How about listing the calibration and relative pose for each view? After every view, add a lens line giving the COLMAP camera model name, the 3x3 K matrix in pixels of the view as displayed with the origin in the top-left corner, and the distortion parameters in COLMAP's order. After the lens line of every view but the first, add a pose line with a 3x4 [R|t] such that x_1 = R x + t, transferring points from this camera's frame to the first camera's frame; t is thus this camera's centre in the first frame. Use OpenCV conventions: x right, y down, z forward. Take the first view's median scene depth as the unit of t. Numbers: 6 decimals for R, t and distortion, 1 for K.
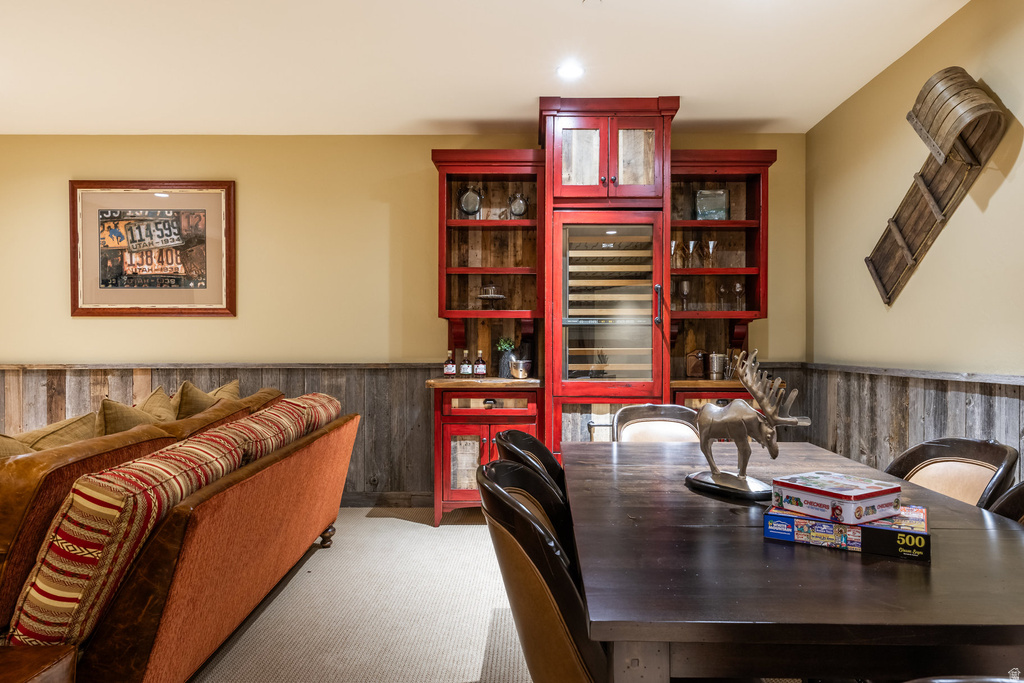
lens RADIAL K [[638.9, 0, 532.9], [0, 638.9, 349.4], [0, 0, 1]] dist [-0.004681, 0.007051]
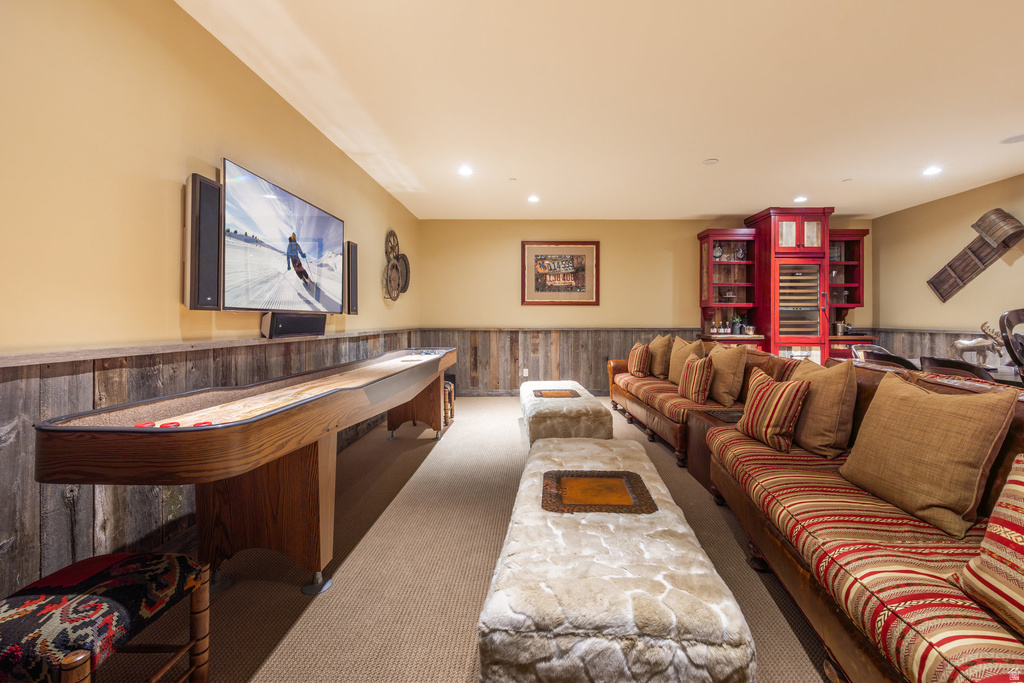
lens RADIAL K [[420.7, 0, 527.2], [0, 420.7, 316.0], [0, 0, 1]] dist [0.001404, -0.001240]
pose [[0.999976, 0.002250, -0.006609, -0.754449], [-0.002349, 0.999885, -0.014970, 0.004598], [0.006574, 0.014985, 0.999866, -0.419828]]
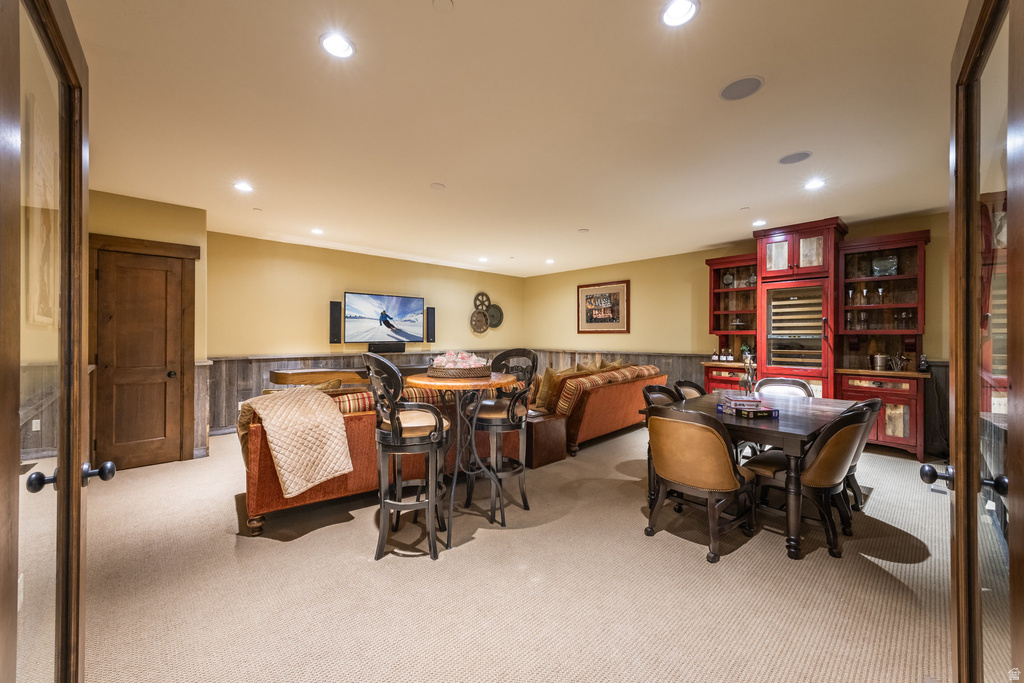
lens RADIAL K [[391.0, 0, 514.2], [0, 391.0, 338.0], [0, 0, 1]] dist [-0.000815, 0.000174]
pose [[0.683934, 0.004131, -0.729532, 0.381241], [-0.005934, 0.999982, 0.000098, -0.033249], [0.729520, 0.004262, 0.683947, -0.425676]]
